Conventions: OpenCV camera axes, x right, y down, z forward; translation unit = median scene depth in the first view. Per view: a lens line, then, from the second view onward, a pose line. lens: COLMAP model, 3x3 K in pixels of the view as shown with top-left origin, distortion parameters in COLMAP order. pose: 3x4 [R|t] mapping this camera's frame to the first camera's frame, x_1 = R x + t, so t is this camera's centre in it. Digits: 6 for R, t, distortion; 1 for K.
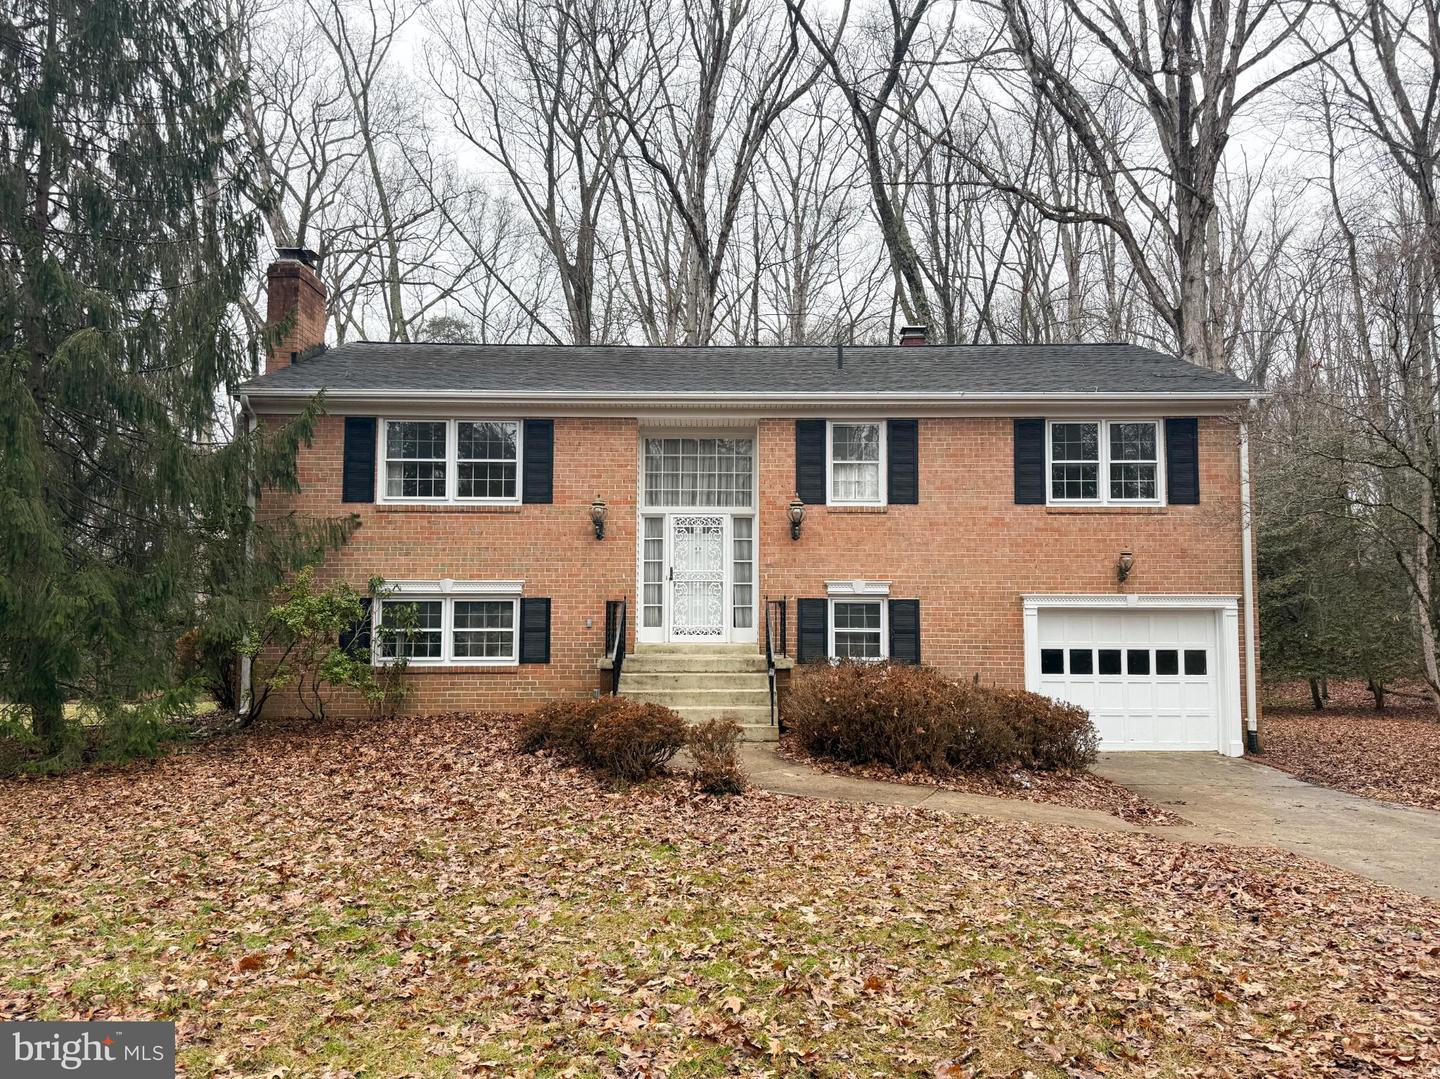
lens RADIAL K [[1022.1, 0, 689.4], [0, 1022.1, 544.5], [0, 0, 1]] dist [0.179191, -0.314720]
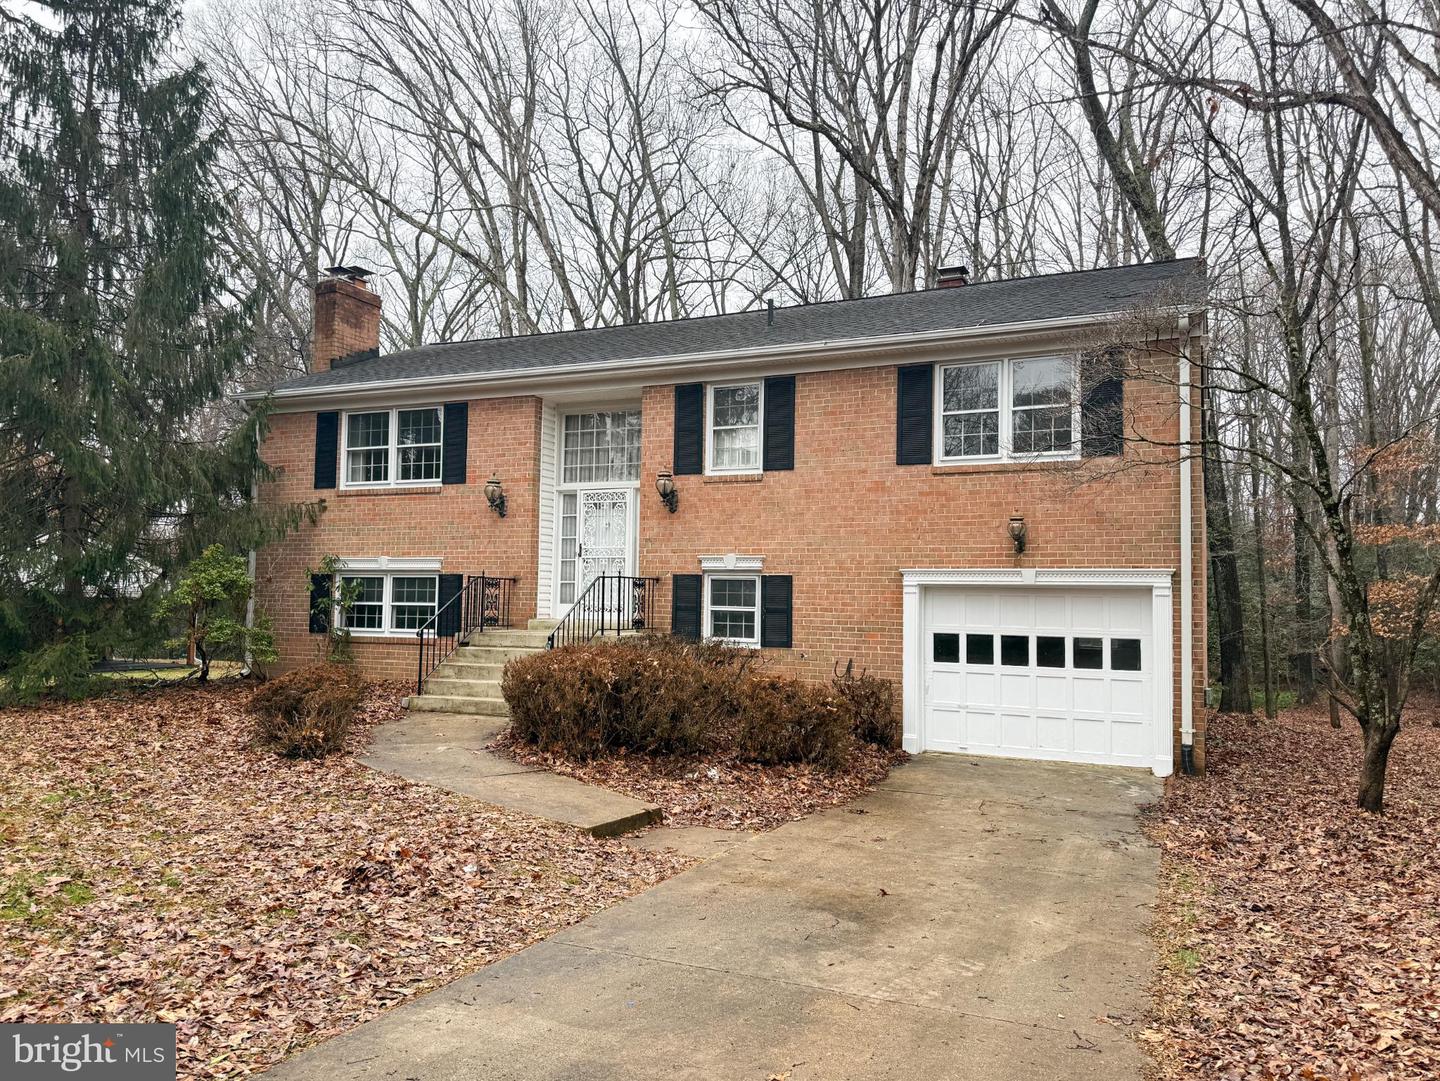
lens RADIAL K [[1022.1, 0, 689.4], [0, 1022.1, 545.5], [0, 0, 1]] dist [0.179191, -0.314720]
pose [[0.911966, -0.011219, -0.410111, 0.505355], [0.016825, 0.999808, 0.010065, 0.016468], [0.409920, -0.016079, 0.911980, 0.142902]]
